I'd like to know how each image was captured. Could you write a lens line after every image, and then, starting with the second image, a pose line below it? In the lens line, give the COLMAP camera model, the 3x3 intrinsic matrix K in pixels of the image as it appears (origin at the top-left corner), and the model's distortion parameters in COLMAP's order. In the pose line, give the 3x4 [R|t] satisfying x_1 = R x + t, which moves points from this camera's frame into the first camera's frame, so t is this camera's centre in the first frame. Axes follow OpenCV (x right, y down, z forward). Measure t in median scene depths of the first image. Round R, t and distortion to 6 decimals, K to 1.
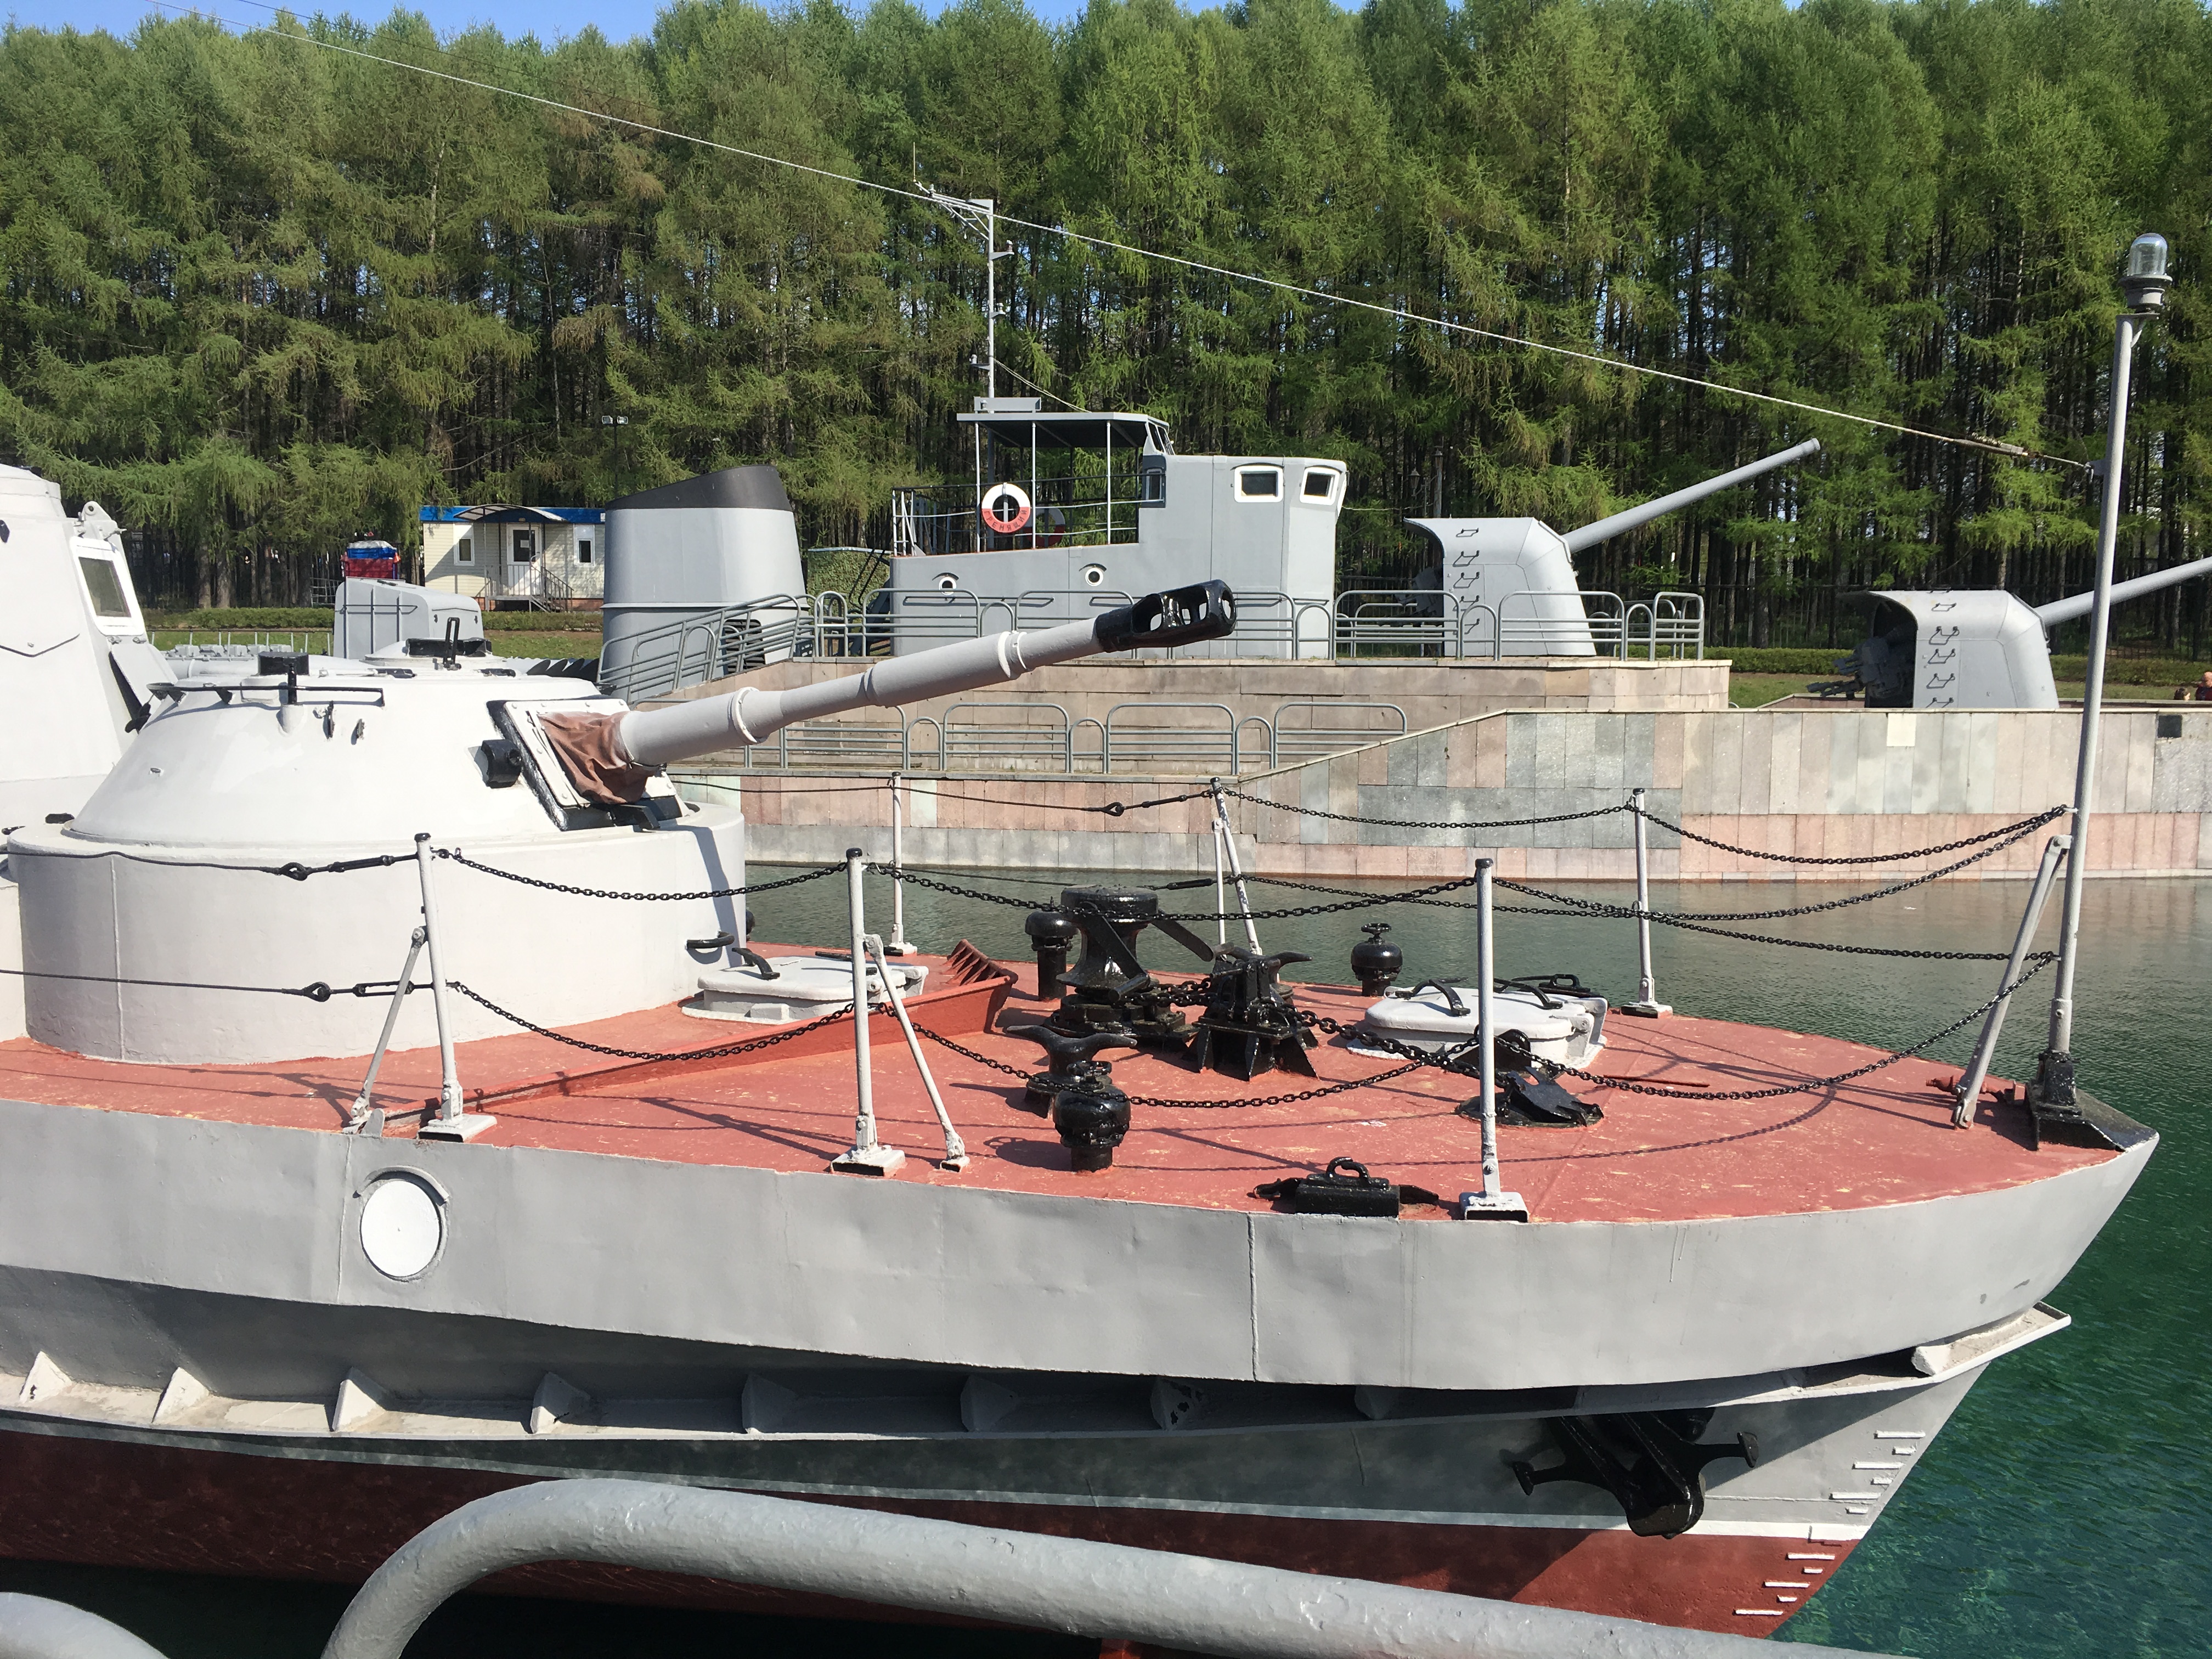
lens RADIAL K [[1887.1, 0, 1106.0], [0, 1887.1, 829.5], [0, 0, 1]] dist [0.081325, -0.100569]
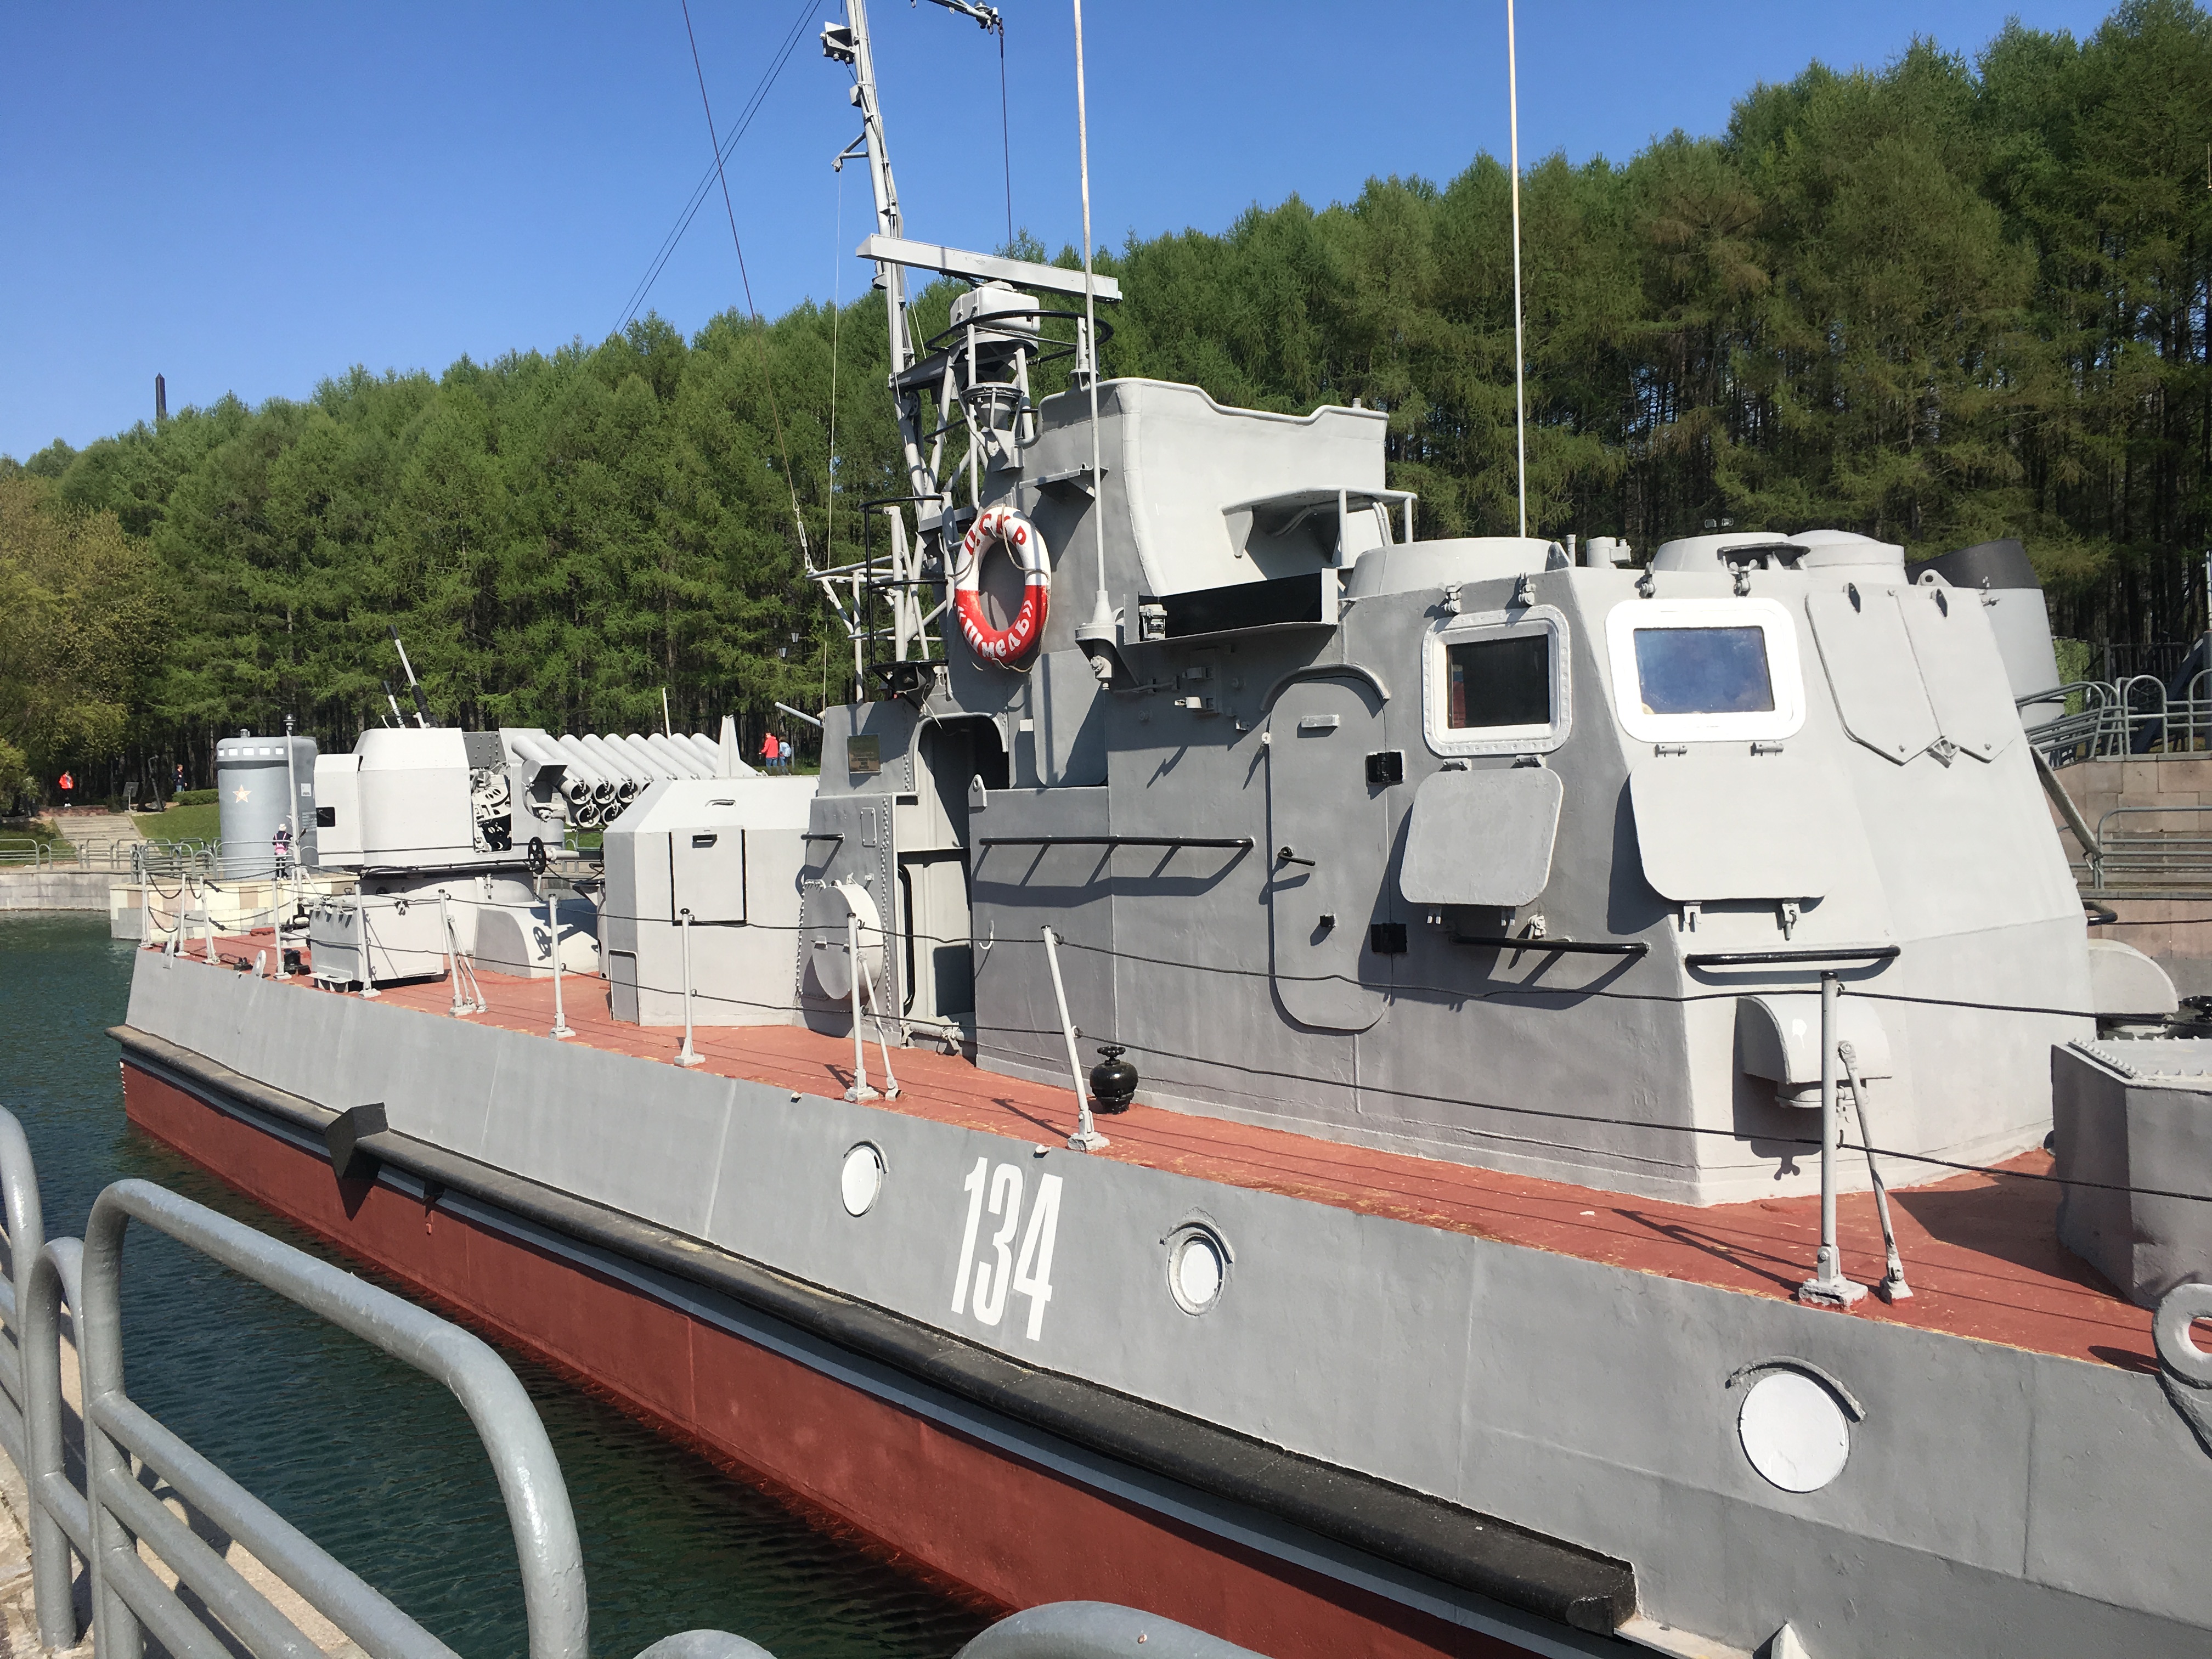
lens RADIAL K [[1881.8, 0, 1106.0], [0, 1881.8, 829.5], [0, 0, 1]] dist [0.077198, -0.094384]
pose [[0.882342, -0.023353, -0.470030, -0.141399], [-0.006284, 0.998094, -0.061386, -0.003692], [0.470568, 0.057117, 0.880513, 0.047237]]
